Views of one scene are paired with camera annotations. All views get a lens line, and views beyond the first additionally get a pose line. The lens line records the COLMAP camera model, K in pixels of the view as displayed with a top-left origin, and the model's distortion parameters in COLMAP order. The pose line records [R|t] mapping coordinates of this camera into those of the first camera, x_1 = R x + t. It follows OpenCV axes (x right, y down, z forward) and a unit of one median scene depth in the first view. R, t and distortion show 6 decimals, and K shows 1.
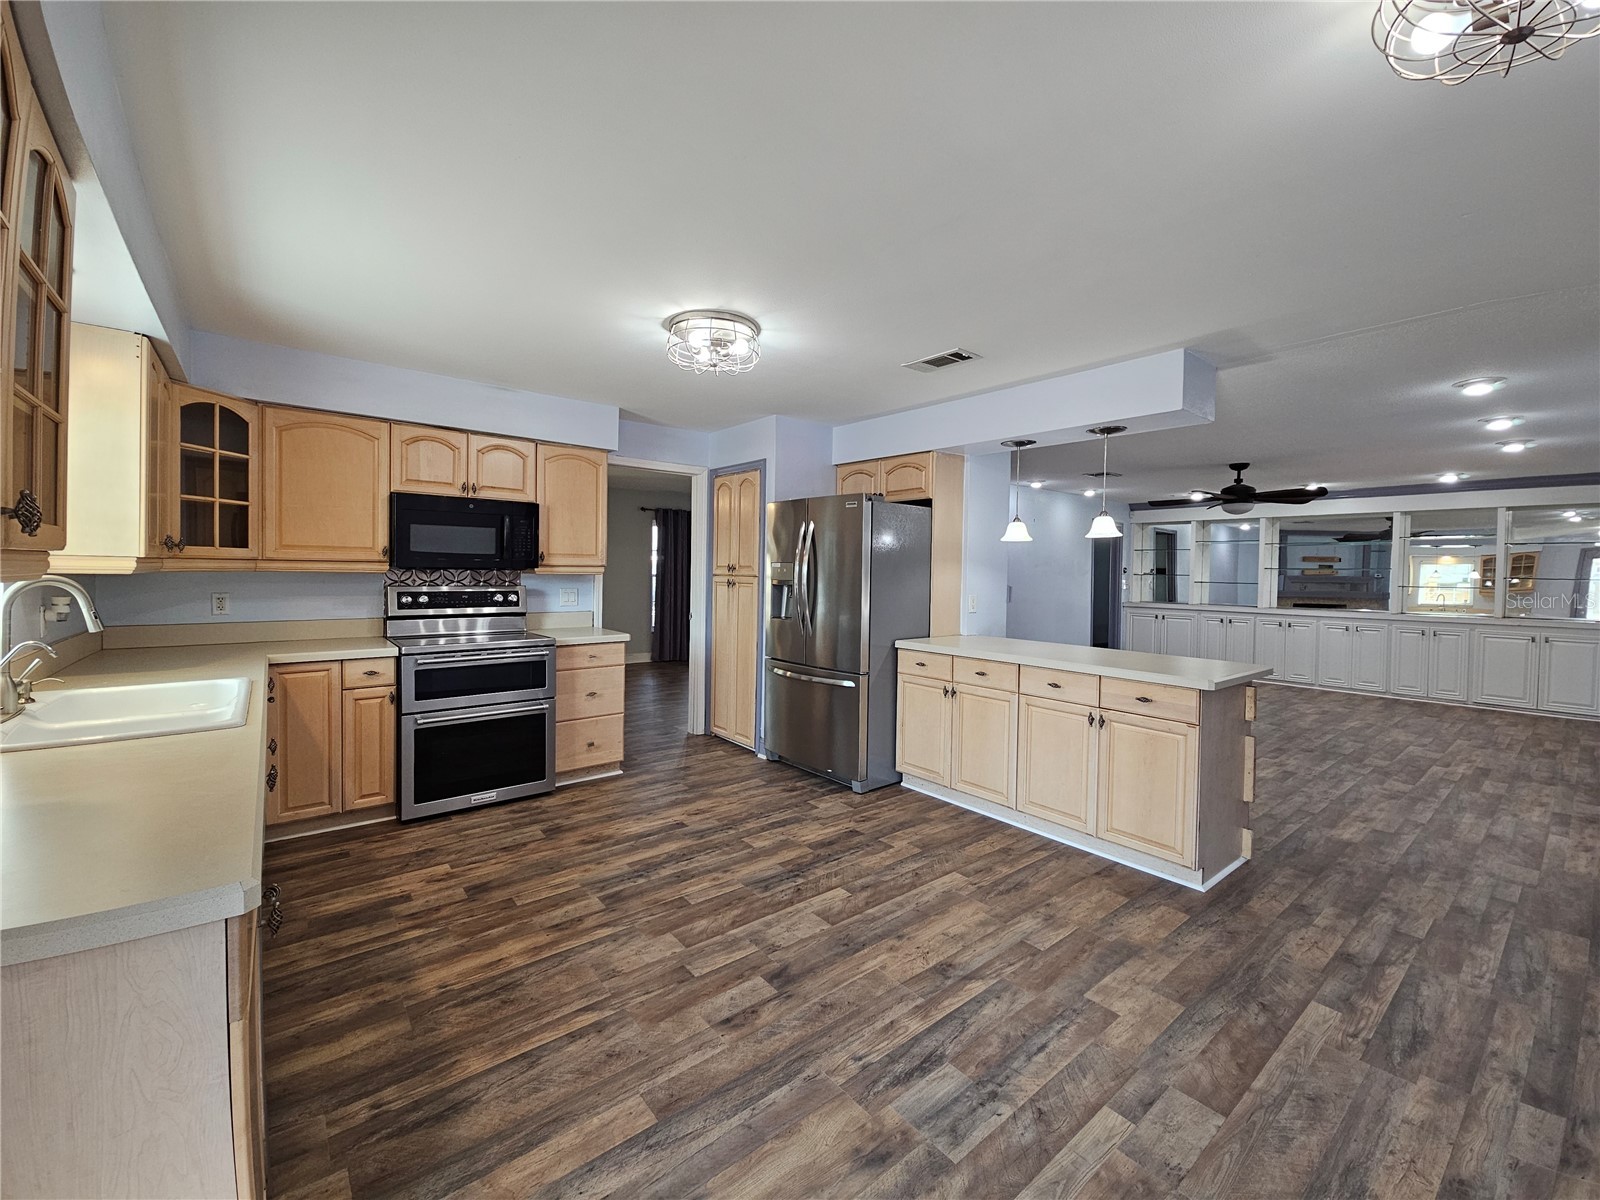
lens RADIAL K [[650.8, 0, 801.9], [0, 650.8, 587.9], [0, 0, 1]] dist [0.010595, -0.009381]
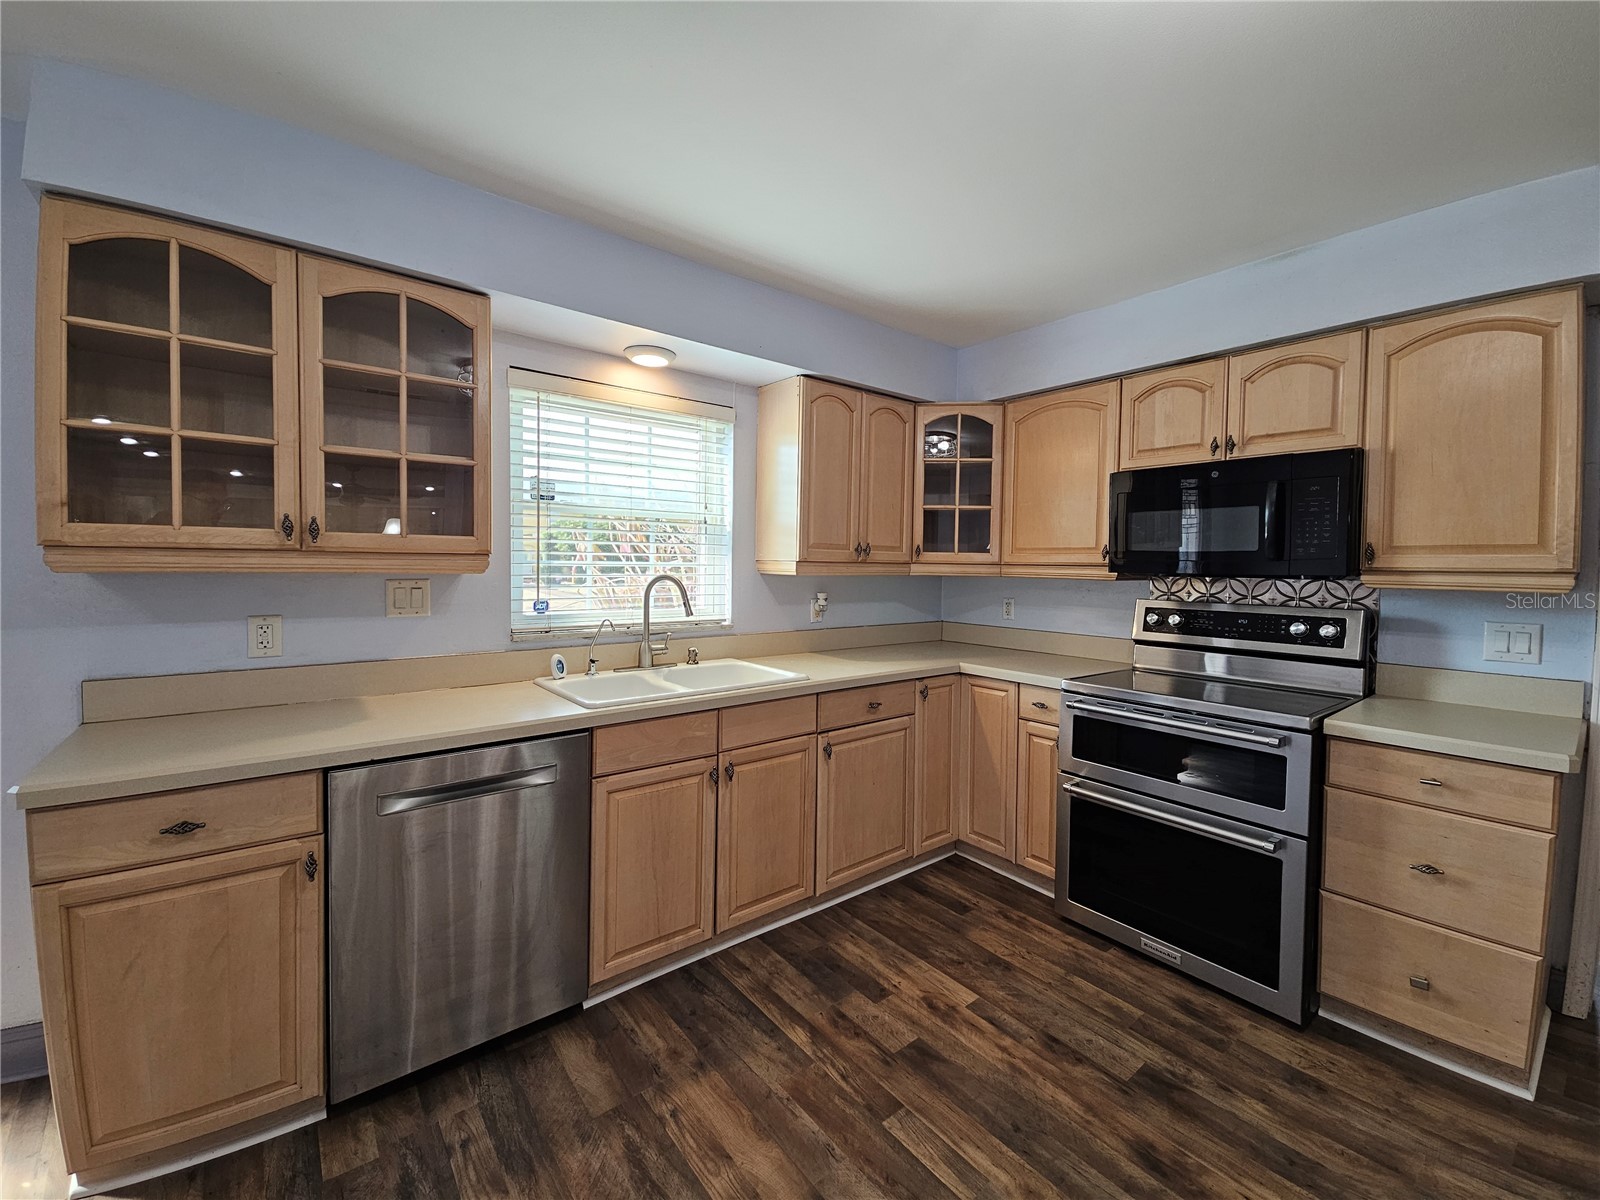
lens RADIAL K [[650.8, 0, 811.8], [0, 650.8, 582.3], [0, 0, 1]] dist [0.010595, -0.009381]
pose [[-0.006272, 0.012414, -0.999903, 0.133363], [-0.042495, 0.999016, 0.012670, -0.017222], [0.999077, 0.042570, -0.005738, 0.738820]]
